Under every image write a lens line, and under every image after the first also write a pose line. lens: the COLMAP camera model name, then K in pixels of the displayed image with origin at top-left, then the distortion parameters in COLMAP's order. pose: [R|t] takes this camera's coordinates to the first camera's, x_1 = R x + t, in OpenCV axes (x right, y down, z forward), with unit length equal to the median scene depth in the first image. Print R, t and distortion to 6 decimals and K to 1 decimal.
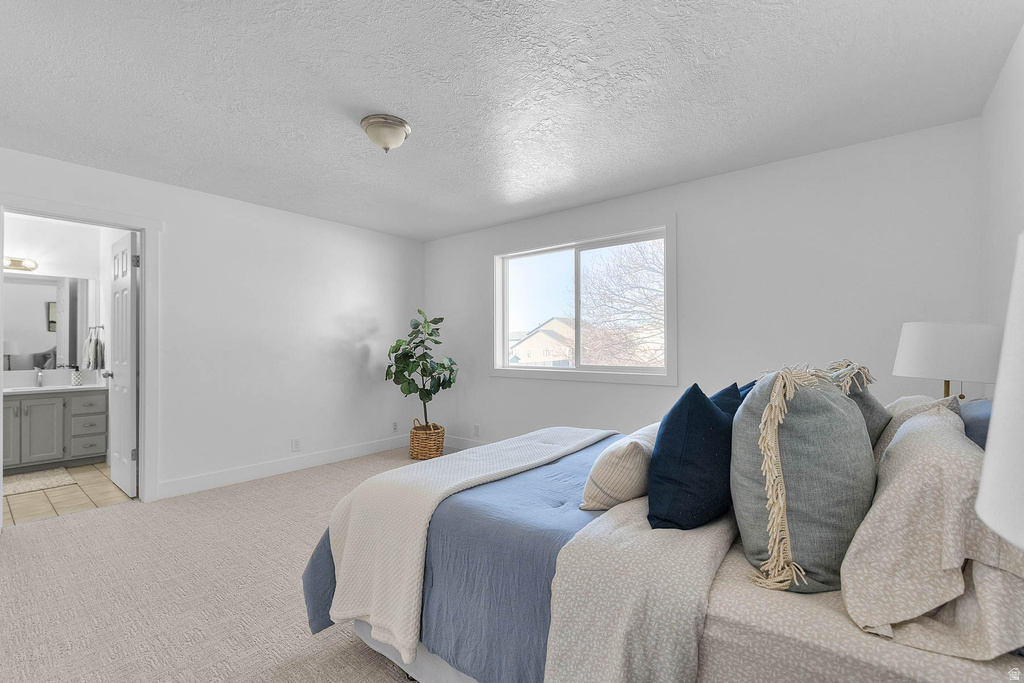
lens RADIAL K [[444.2, 0, 507.2], [0, 444.2, 343.9], [0, 0, 1]] dist [-0.001704, -0.001157]
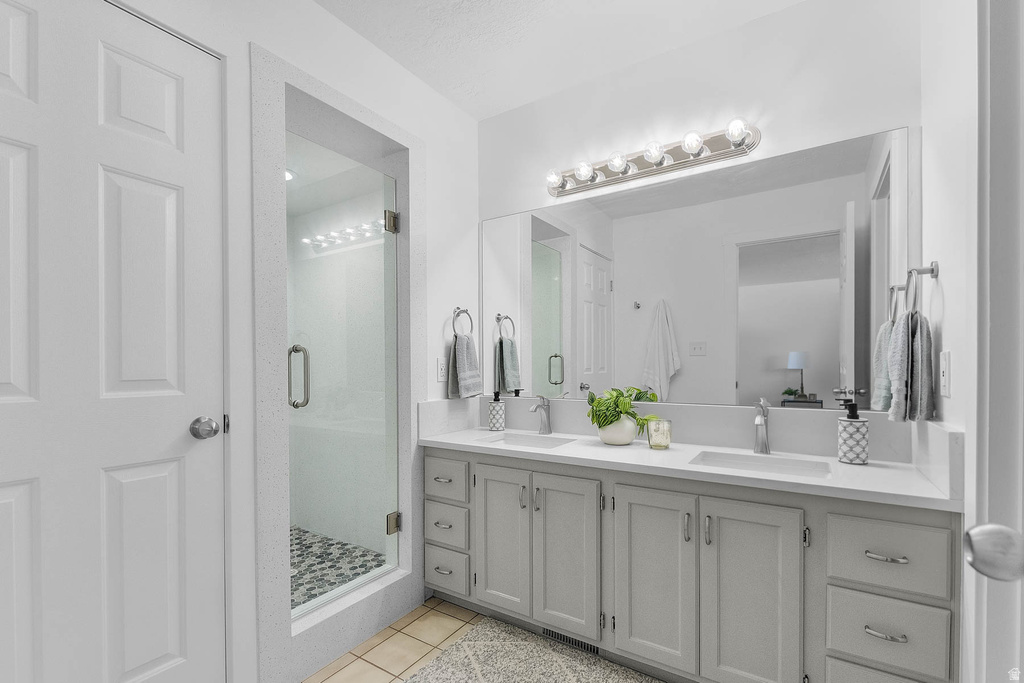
lens RADIAL K [[444.2, 0, 521.7], [0, 444.2, 361.3], [0, 0, 1]] dist [-0.001704, -0.001157]
pose [[0.097528, 0.007084, -0.995208, -0.666949], [0.011229, 0.999903, 0.008218, 0.014224], [0.995169, -0.011977, 0.097439, 0.722054]]
